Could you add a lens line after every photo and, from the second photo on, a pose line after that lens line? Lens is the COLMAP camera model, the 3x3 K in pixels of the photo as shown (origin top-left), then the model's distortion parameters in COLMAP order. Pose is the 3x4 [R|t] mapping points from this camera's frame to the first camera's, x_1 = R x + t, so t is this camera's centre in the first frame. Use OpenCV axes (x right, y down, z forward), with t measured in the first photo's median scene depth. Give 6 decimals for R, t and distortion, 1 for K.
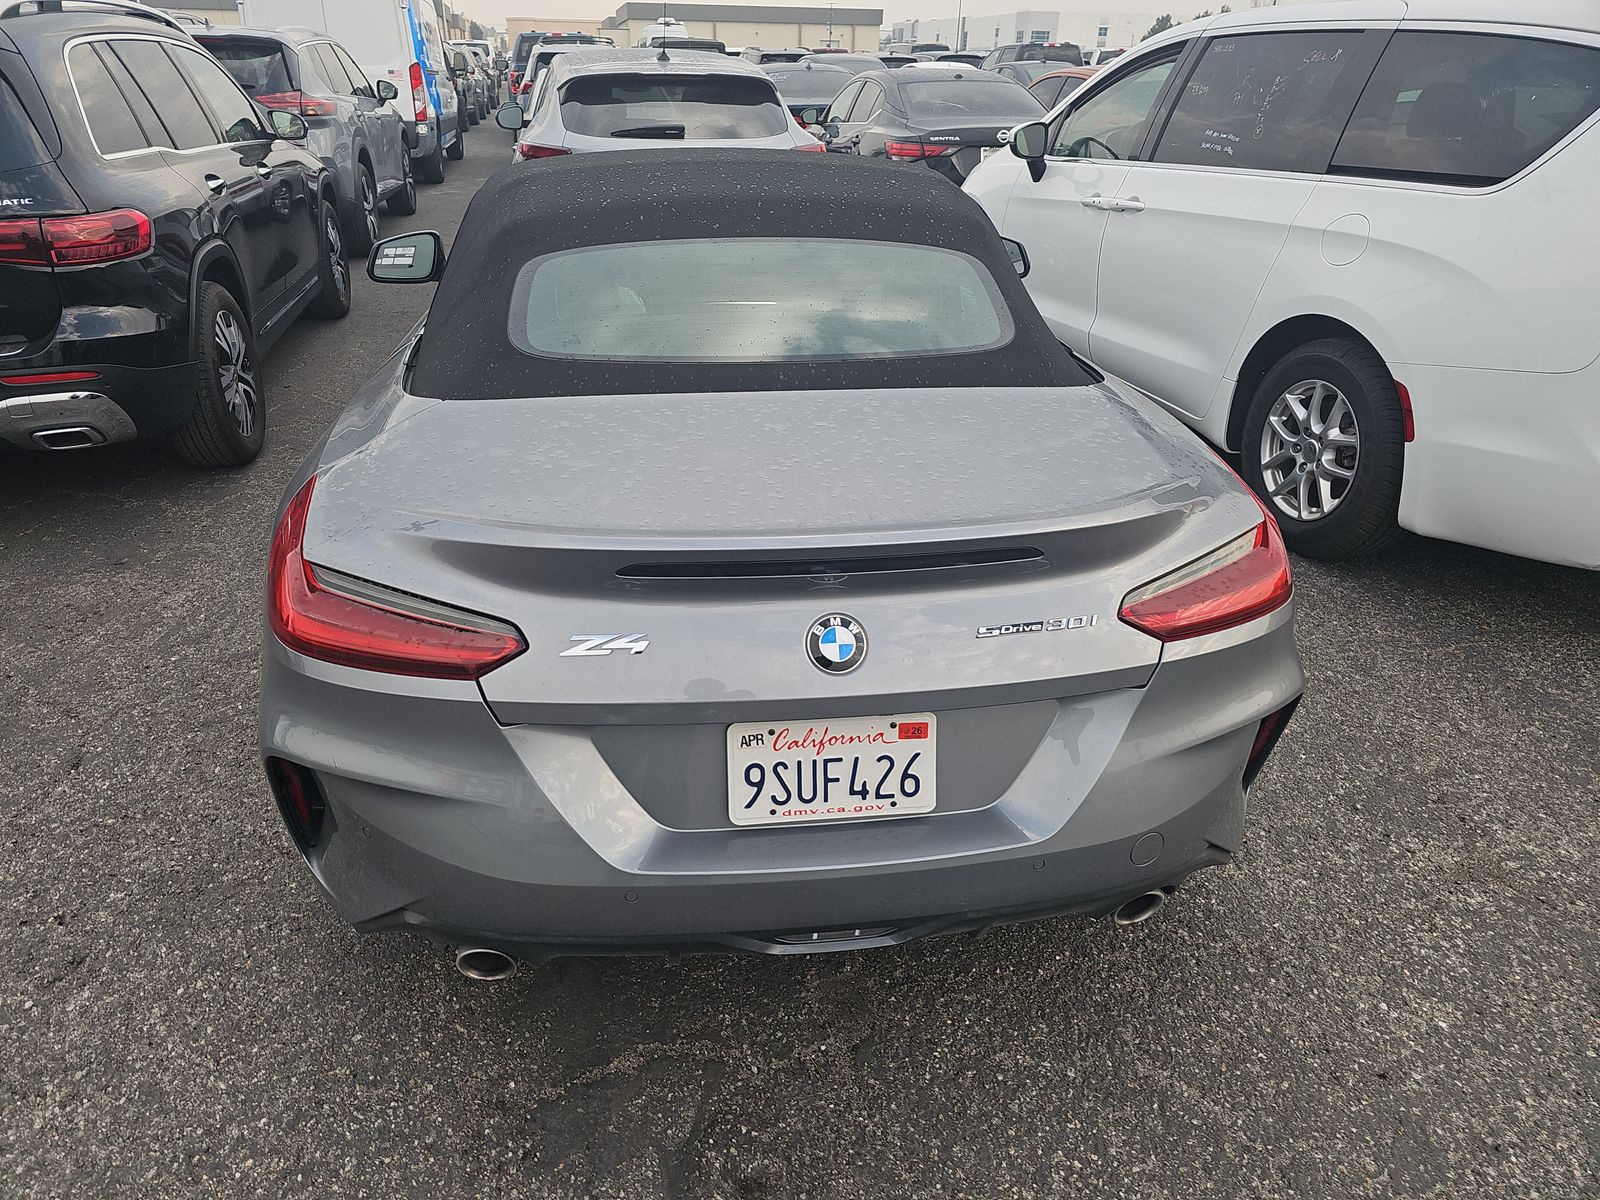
lens RADIAL K [[1045.6, 0, 791.7], [0, 1045.6, 619.1], [0, 0, 1]] dist [0.055919, -0.052057]
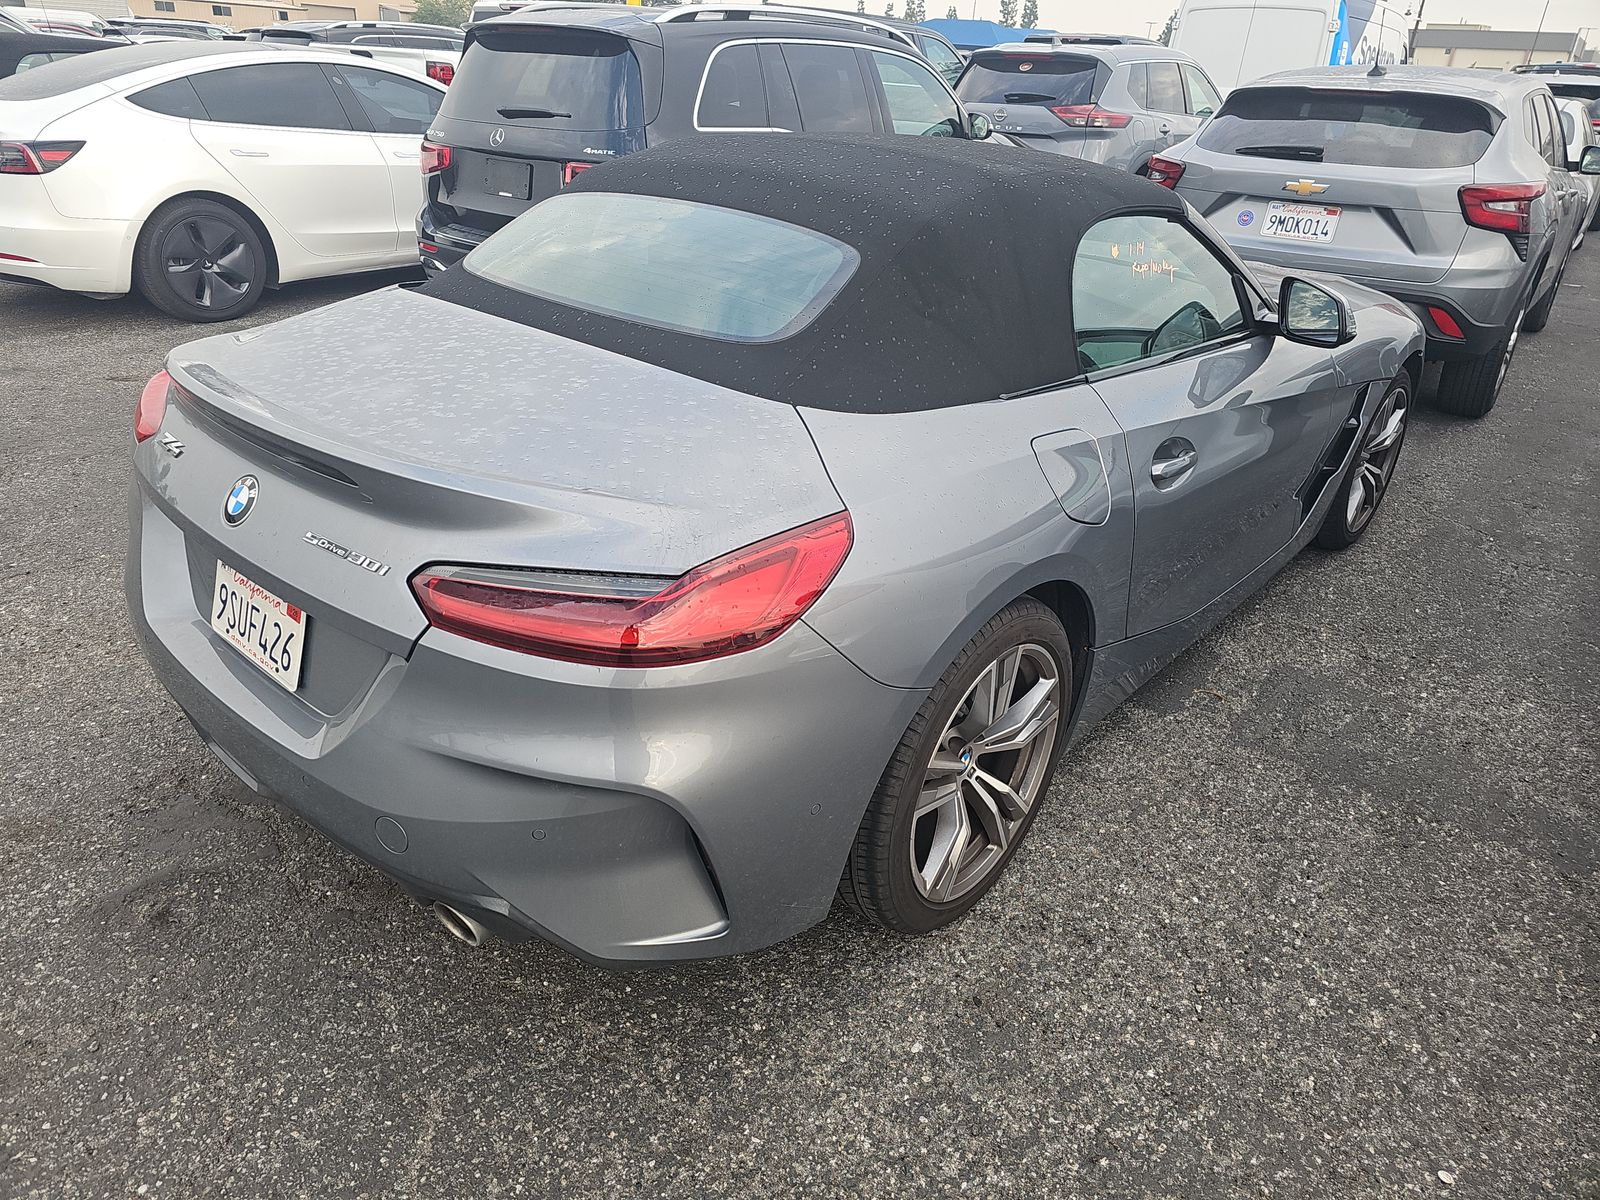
lens RADIAL K [[1045.6, 0, 791.7], [0, 1045.6, 619.1], [0, 0, 1]] dist [0.055919, -0.052057]
pose [[0.643138, 0.361663, -0.674962, 1.116437], [-0.381038, 0.915713, 0.127592, -0.207634], [0.664217, 0.175127, 0.726737, 0.527406]]
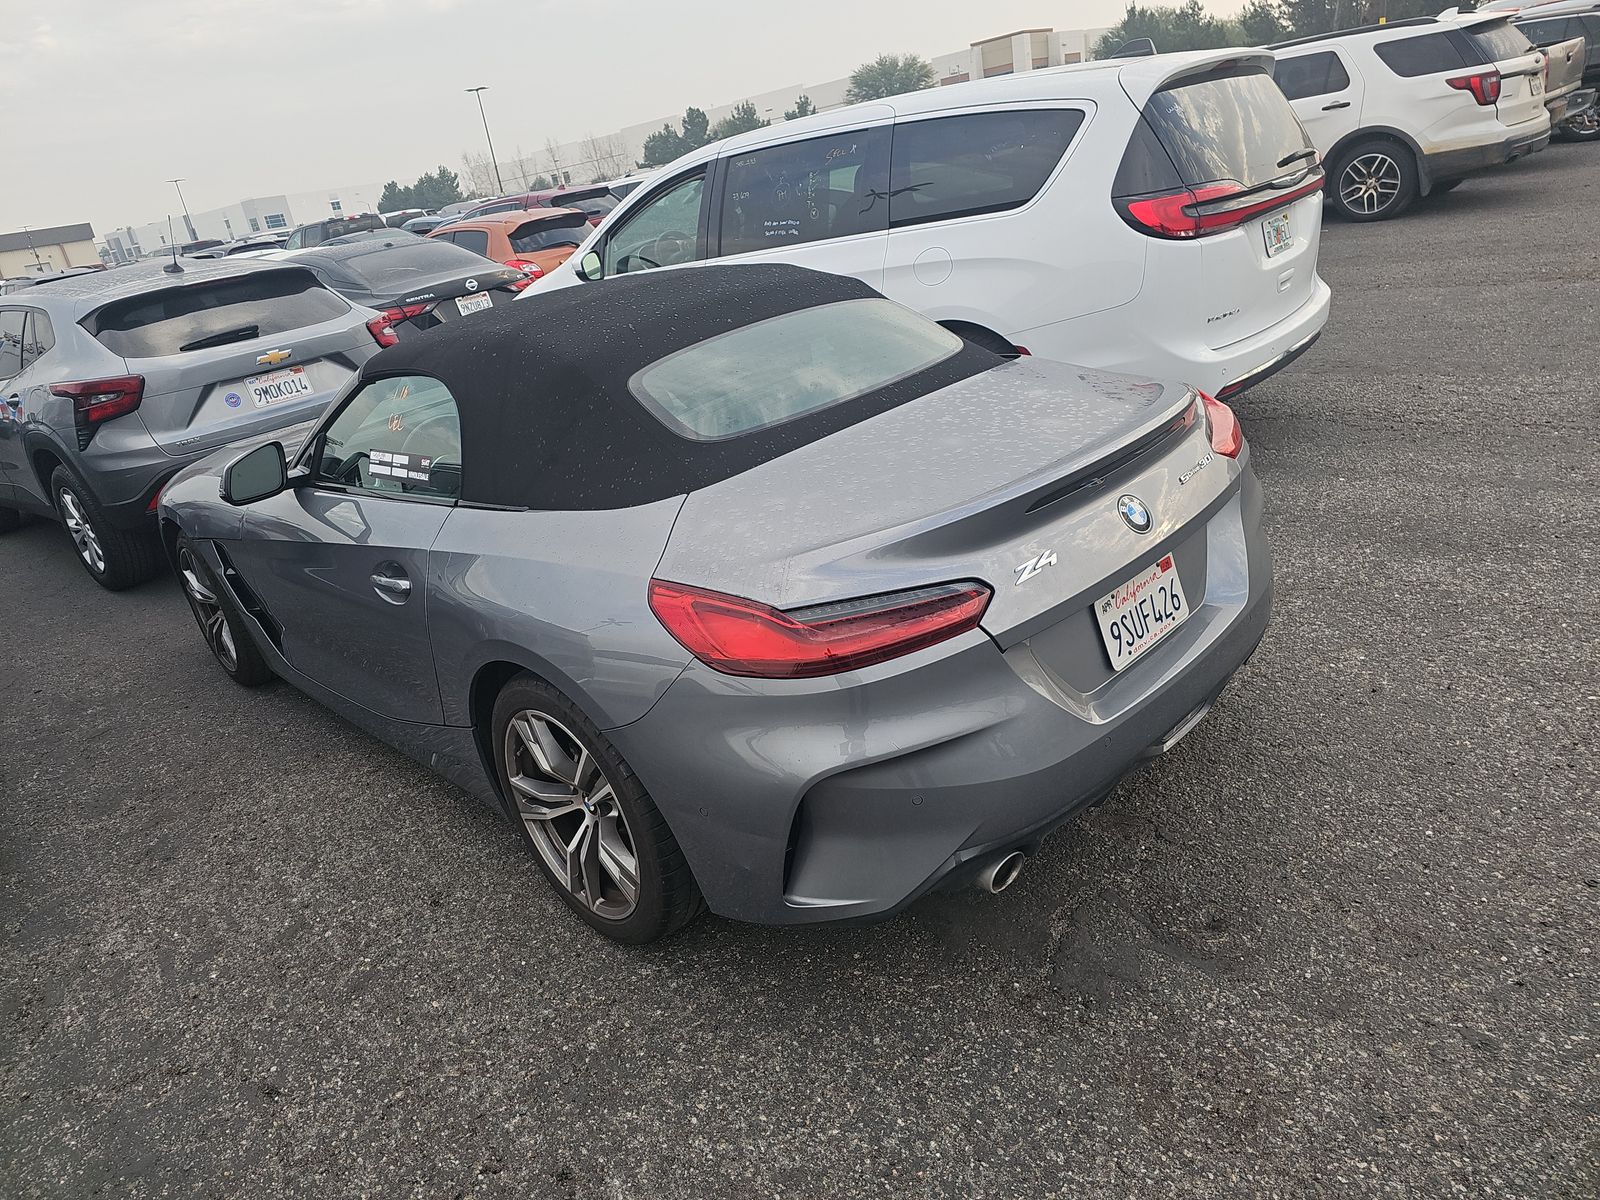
lens RADIAL K [[1045.6, 0, 791.7], [0, 1045.6, 619.1], [0, 0, 1]] dist [0.055919, -0.052057]
pose [[0.782674, -0.366788, 0.502879, -0.982547], [0.426018, 0.904709, -0.003175, -0.037368], [-0.453795, 0.216721, 0.864351, 0.004624]]
